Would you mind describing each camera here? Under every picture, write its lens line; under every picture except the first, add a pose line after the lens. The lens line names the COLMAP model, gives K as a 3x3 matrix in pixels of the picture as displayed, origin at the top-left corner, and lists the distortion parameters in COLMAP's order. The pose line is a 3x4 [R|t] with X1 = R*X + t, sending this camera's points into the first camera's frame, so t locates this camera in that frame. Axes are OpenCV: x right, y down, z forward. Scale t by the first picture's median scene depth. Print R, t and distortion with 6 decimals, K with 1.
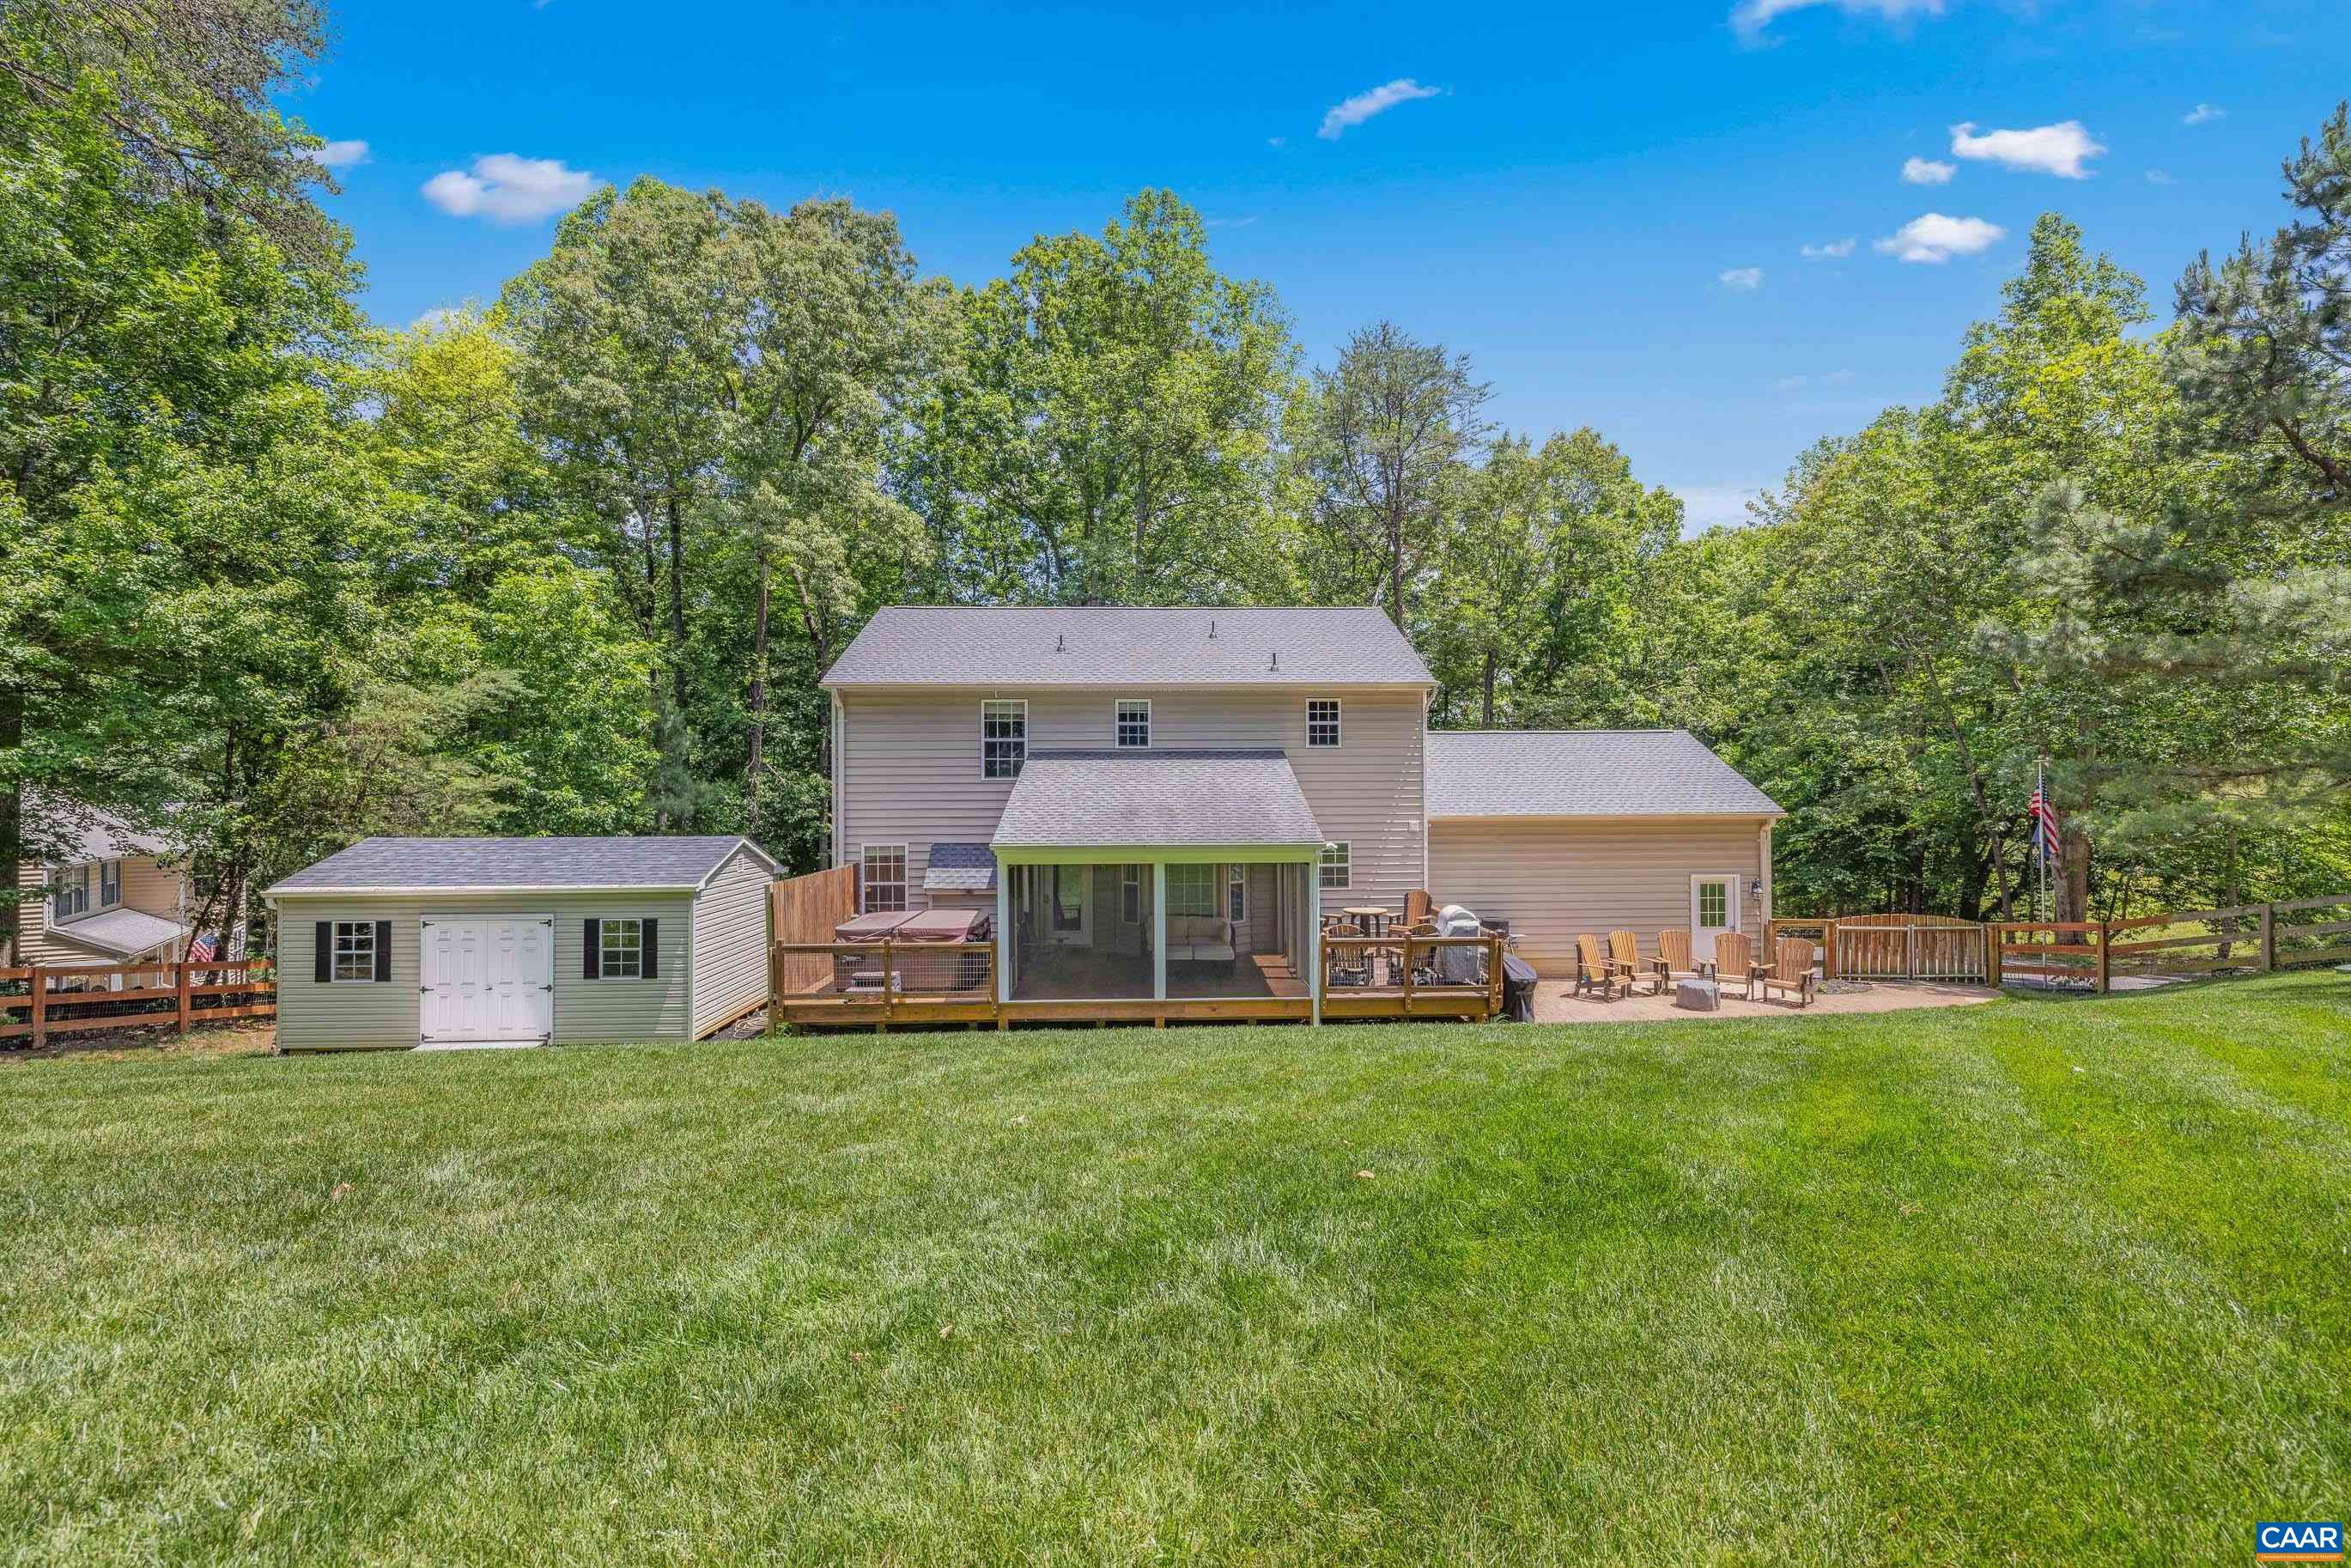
lens RADIAL K [[1001.3, 0, 1180.5], [0, 1001.3, 783.9], [0, 0, 1]] dist [0.006853, -0.000996]
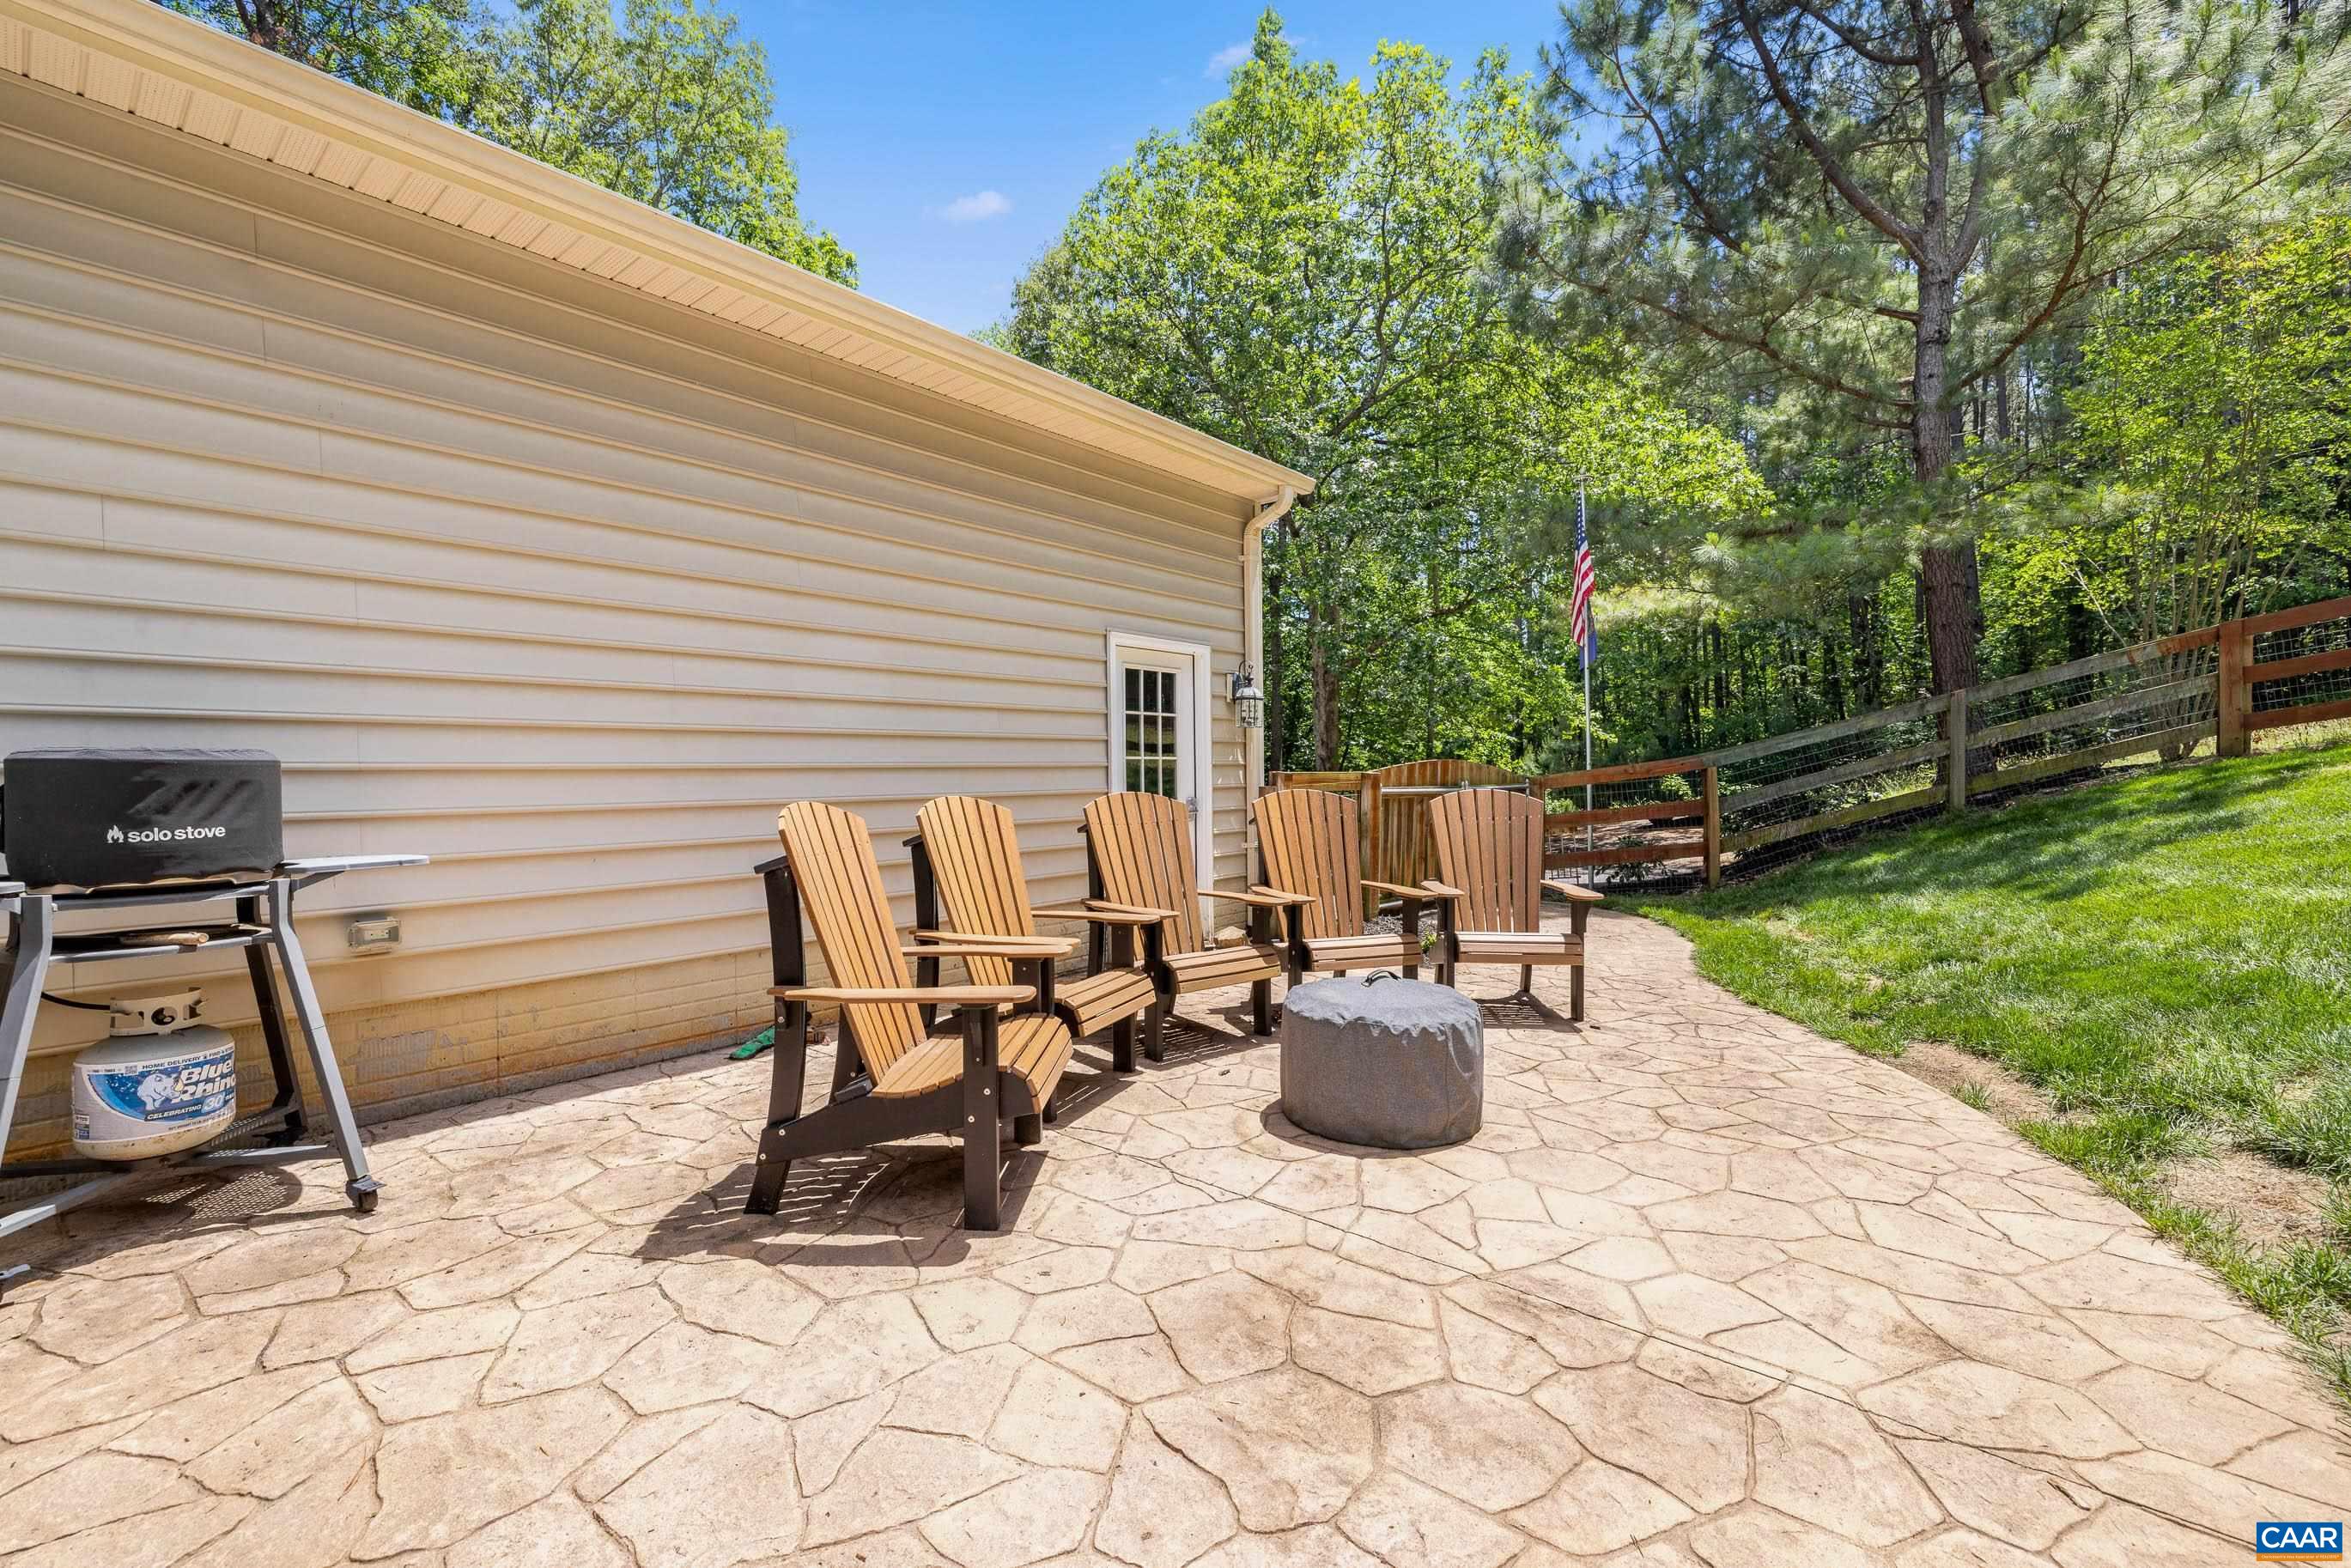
lens RADIAL K [[1001.3, 0, 1181.2], [0, 1001.3, 777.8], [0, 0, 1]] dist [0.006853, -0.000996]
pose [[0.671600, -0.007688, 0.740874, 0.338415], [0.000055, 0.999947, 0.010326, 0.151052], [-0.740914, -0.006894, 0.671564, 0.889932]]
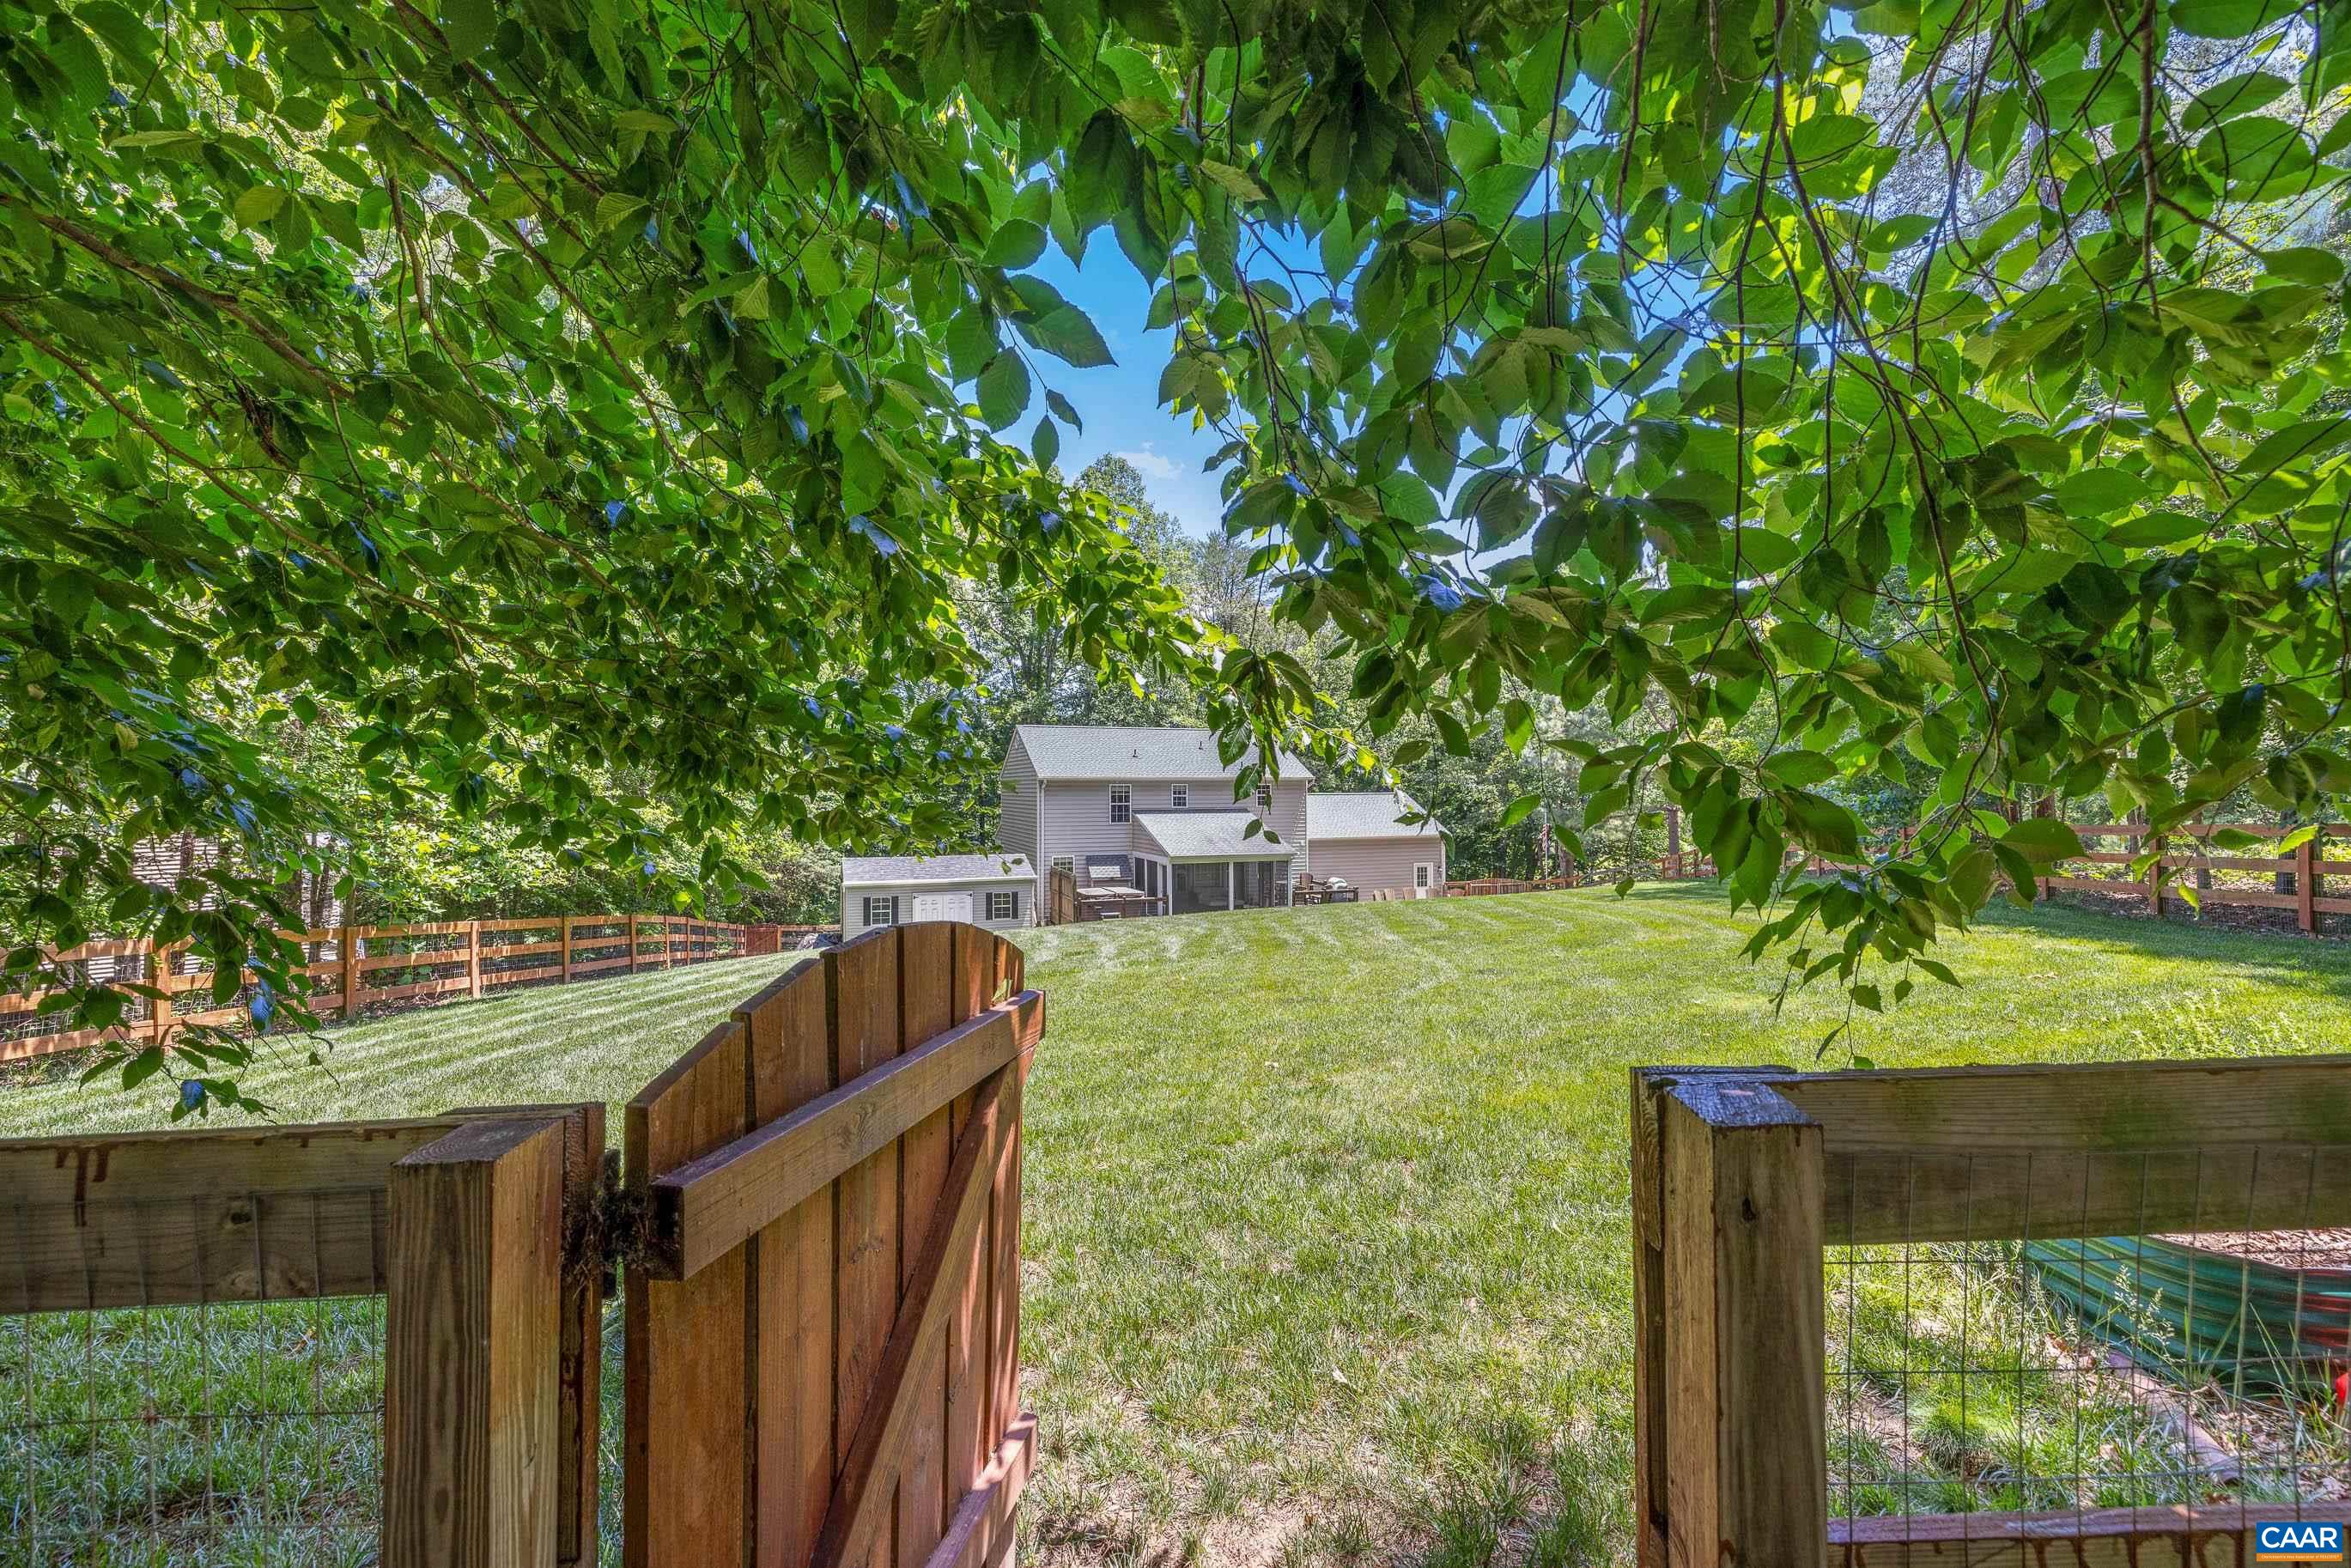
lens RADIAL K [[1001.3, 0, 1173.8], [0, 1001.3, 781.8], [0, 0, 1]] dist [0.006853, -0.000996]
pose [[0.951634, 0.004474, 0.307203, -0.757768], [-0.004290, 0.999990, -0.001275, -0.093934], [-0.307205, -0.000105, 0.951643, -1.056371]]
